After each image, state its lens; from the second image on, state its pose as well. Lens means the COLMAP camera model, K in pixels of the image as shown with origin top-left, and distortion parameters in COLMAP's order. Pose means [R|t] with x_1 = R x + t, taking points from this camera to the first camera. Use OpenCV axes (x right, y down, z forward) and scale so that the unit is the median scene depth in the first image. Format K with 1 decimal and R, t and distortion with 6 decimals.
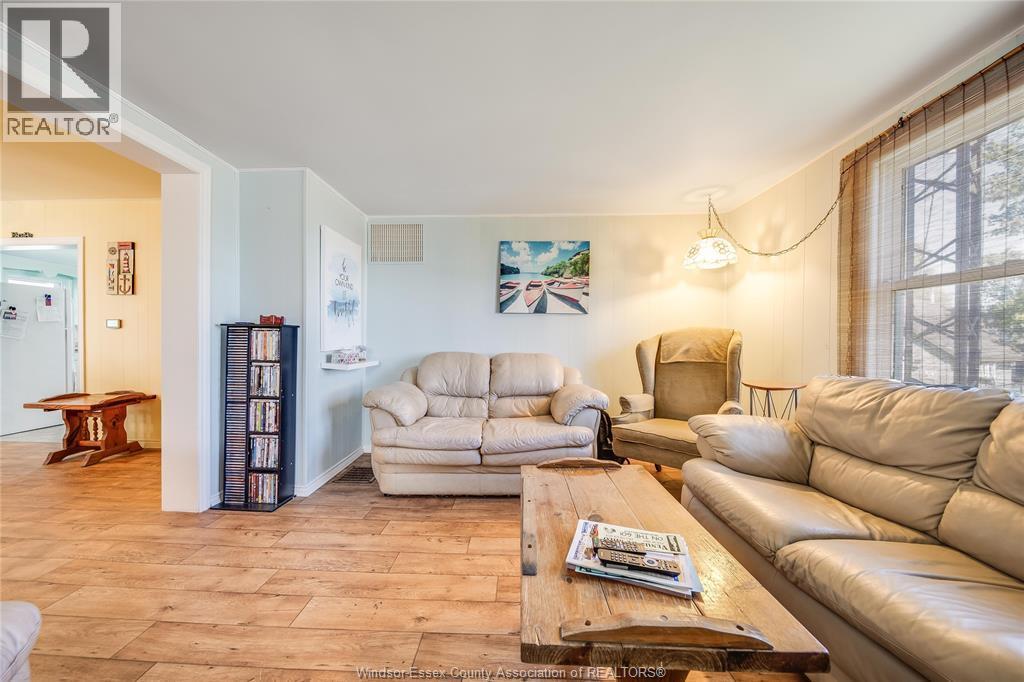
lens RADIAL K [[367.6, 0, 504.4], [0, 367.6, 341.4], [0, 0, 1]] dist [-0.005601, -0.000145]
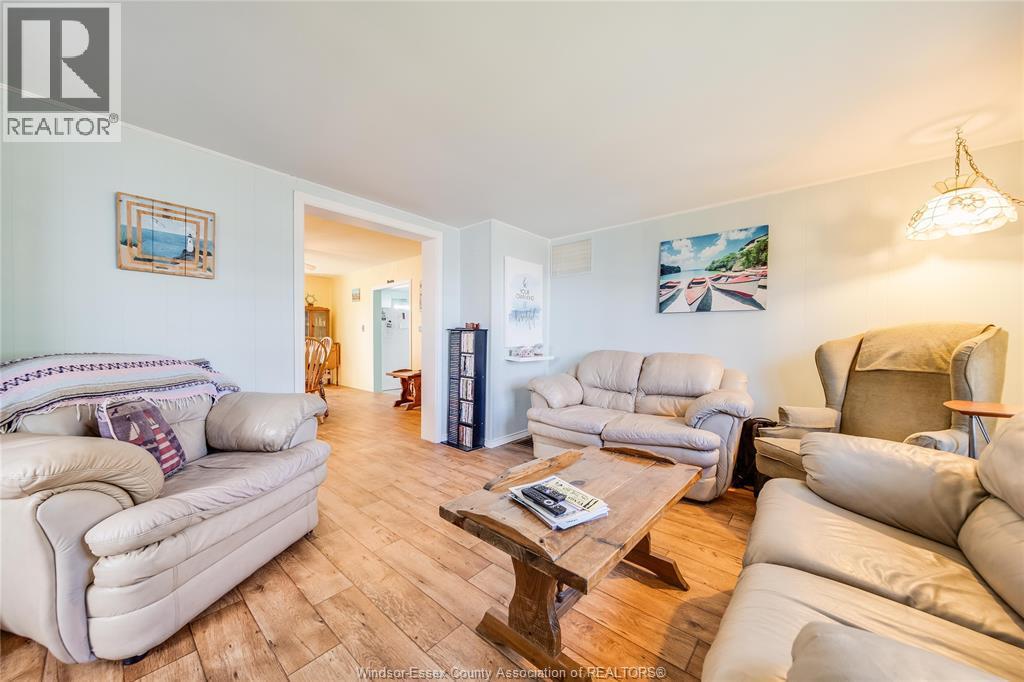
lens RADIAL K [[358.0, 0, 507.5], [0, 358.0, 344.0], [0, 0, 1]] dist [0.000308, -0.000127]
pose [[0.777051, 0.011128, -0.629339, 0.332080], [-0.005253, 0.999924, 0.011195, -0.001110], [0.629415, -0.005393, 0.777050, -0.039672]]
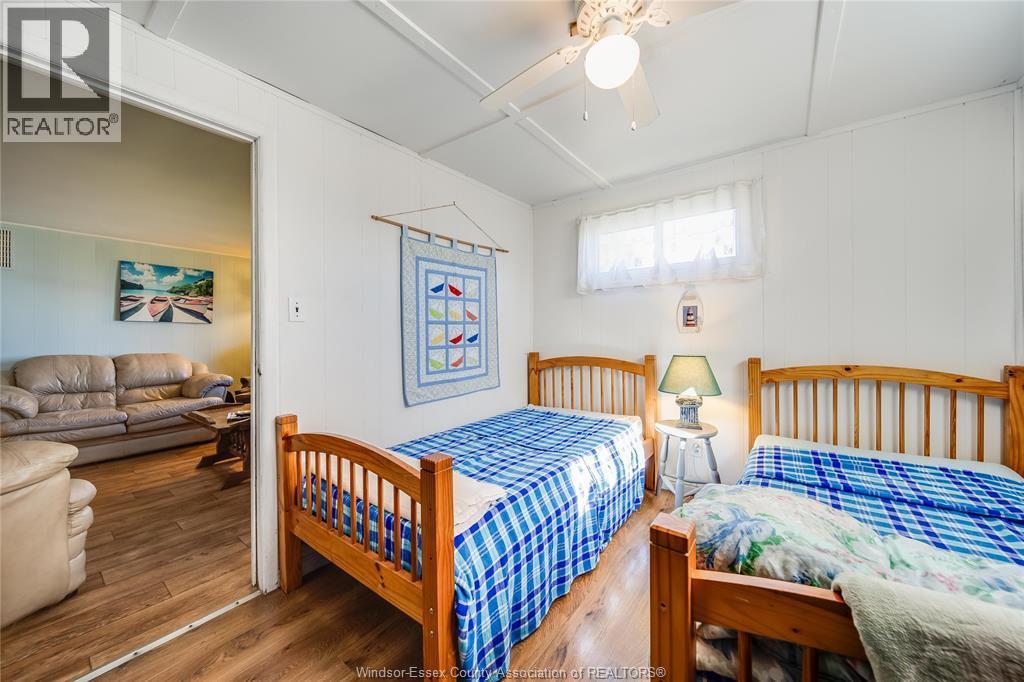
lens RADIAL K [[366.2, 0, 512.6], [0, 366.2, 336.7], [0, 0, 1]] dist [-0.000673, -0.000116]
pose [[0.567882, -0.005966, 0.823088, -0.311549], [0.005337, 0.999979, 0.003567, -0.027083], [-0.823093, 0.002367, 0.567902, -0.846569]]
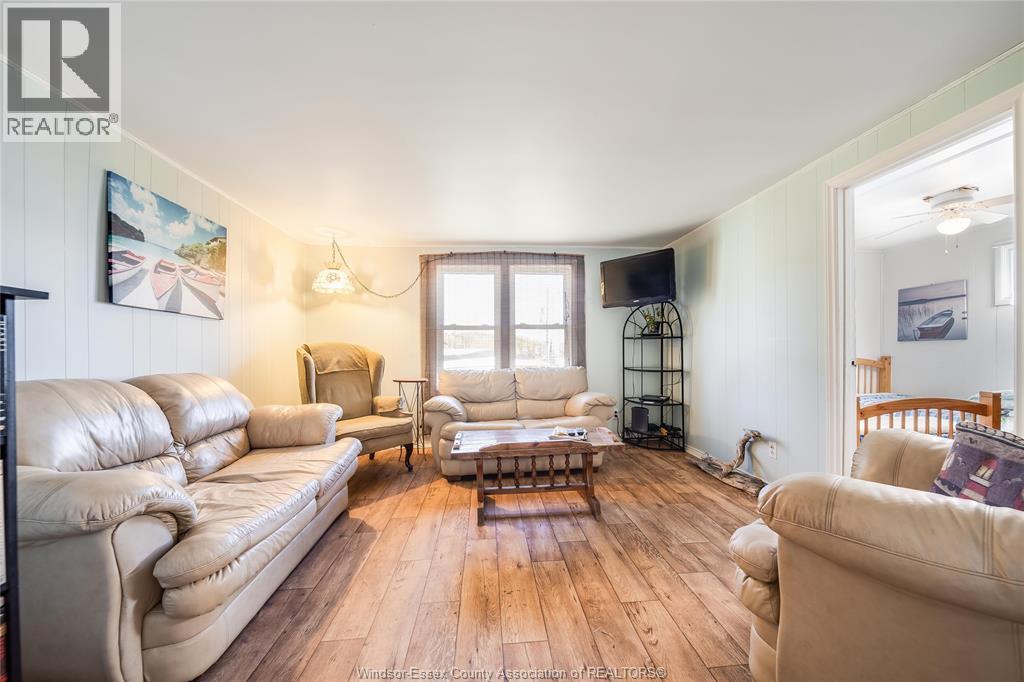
lens RADIAL K [[364.7, 0, 513.2], [0, 364.7, 354.4], [0, 0, 1]] dist [0.000258, 0.000038]
pose [[-0.116340, -0.004983, 0.993197, -0.716154], [0.005587, 0.999968, 0.005671, -0.002287], [-0.993194, 0.006209, -0.116308, 0.551866]]
